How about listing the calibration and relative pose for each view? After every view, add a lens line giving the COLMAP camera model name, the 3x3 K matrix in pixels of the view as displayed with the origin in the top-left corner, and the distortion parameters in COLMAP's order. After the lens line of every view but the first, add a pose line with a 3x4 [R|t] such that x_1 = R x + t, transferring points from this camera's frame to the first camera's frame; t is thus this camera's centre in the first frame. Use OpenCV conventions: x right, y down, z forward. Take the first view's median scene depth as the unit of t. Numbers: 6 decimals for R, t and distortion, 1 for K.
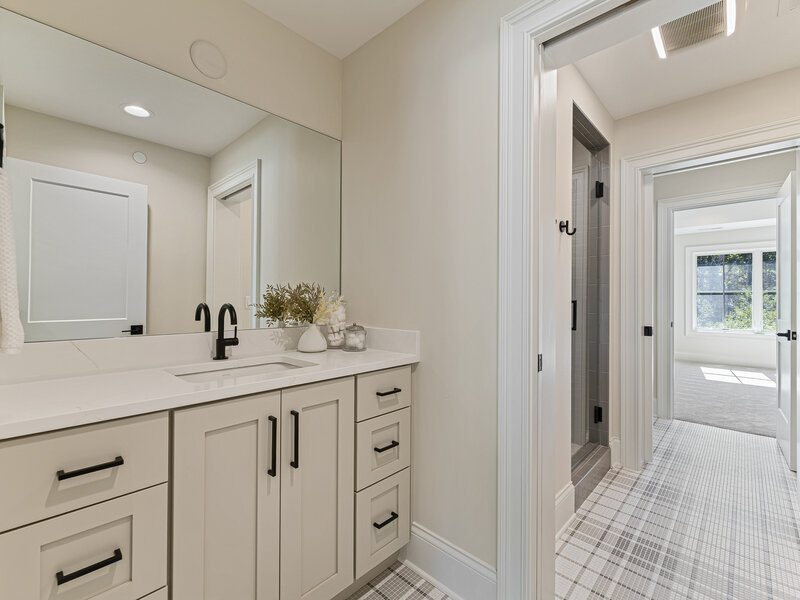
lens RADIAL K [[359.0, 0, 400.0], [0, 359.0, 300.0], [0, 0, 1]] dist [0.001066, 0.000077]
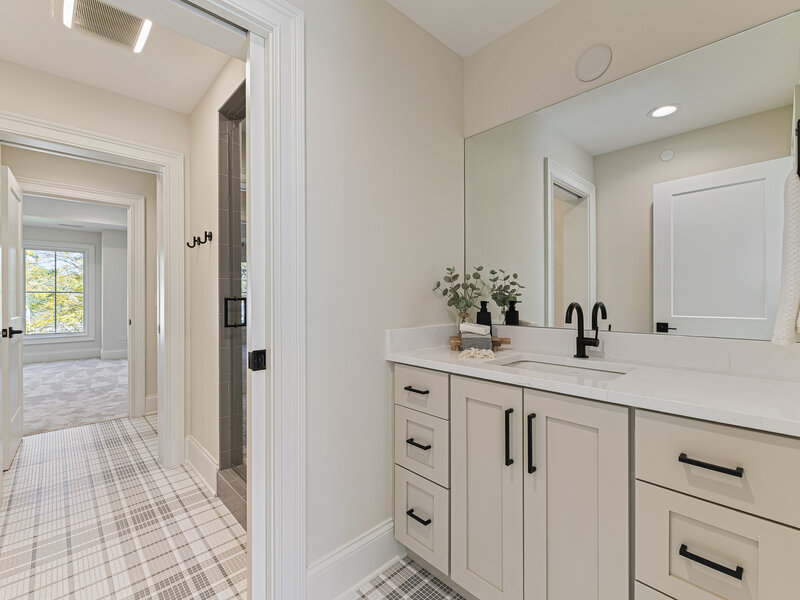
lens RADIAL K [[371.3, 0, 423.0], [0, 371.3, 301.1], [0, 0, 1]] dist [0.002932, 0.000346]
pose [[-0.027786, 0.003352, -0.999608, 0.838364], [0.001054, 0.999994, 0.003324, 0.003788], [0.999613, -0.000962, -0.027789, 0.873947]]
